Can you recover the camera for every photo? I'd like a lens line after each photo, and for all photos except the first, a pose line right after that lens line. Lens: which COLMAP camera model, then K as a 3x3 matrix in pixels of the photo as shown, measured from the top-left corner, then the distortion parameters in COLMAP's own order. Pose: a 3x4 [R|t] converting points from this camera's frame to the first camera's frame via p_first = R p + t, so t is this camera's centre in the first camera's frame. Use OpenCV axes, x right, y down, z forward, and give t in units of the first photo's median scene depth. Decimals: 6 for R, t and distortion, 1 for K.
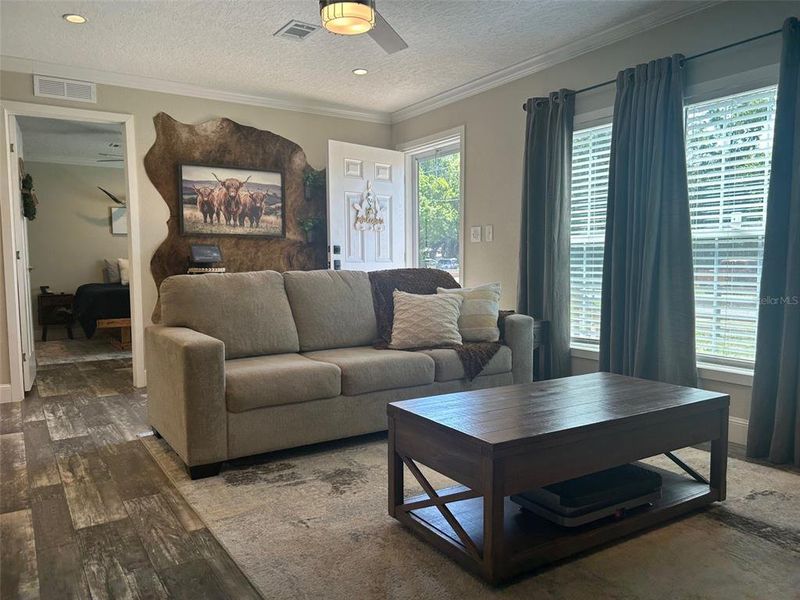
lens RADIAL K [[605.5, 0, 400.0], [0, 605.5, 300.0], [0, 0, 1]] dist [0.082256, -0.096976]
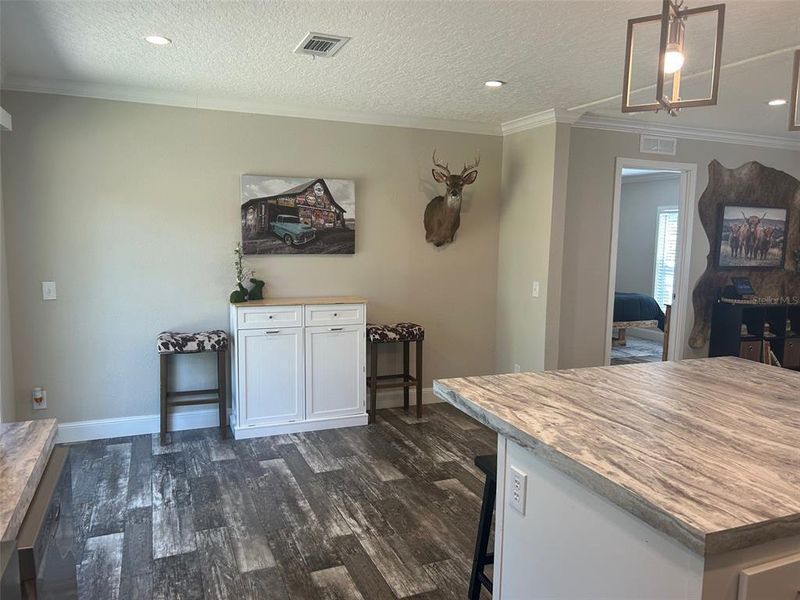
lens RADIAL K [[605.5, 0, 400.0], [0, 605.5, 300.0], [0, 0, 1]] dist [0.082256, -0.096976]
pose [[0.985454, 0.048537, -0.162864, -0.722672], [-0.040916, 0.997920, 0.049824, -0.078357], [0.164943, -0.042435, 0.985390, -0.201797]]
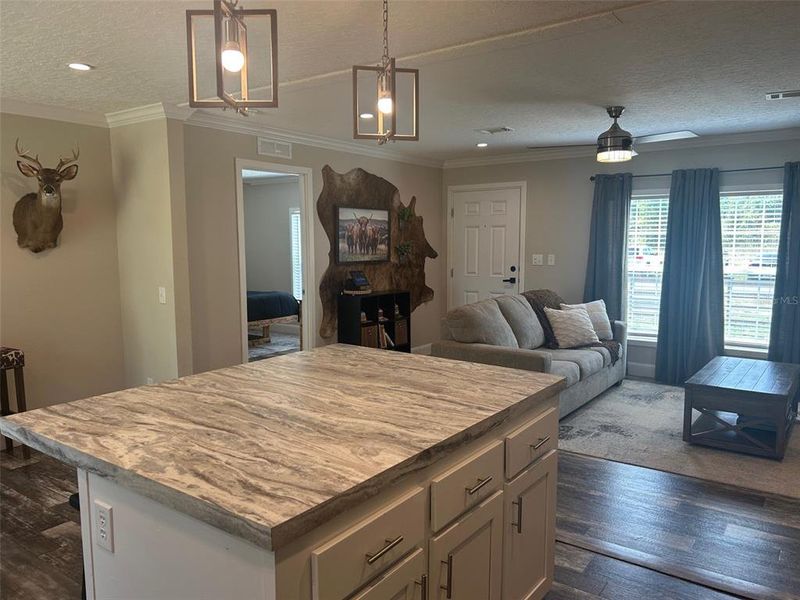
lens RADIAL K [[605.5, 0, 400.0], [0, 605.5, 300.0], [0, 0, 1]] dist [0.082256, -0.096976]
pose [[0.930252, -0.033047, 0.365430, -0.672398], [0.019336, 0.998967, 0.041117, -0.078930], [-0.366411, -0.031183, 0.929930, -0.187372]]
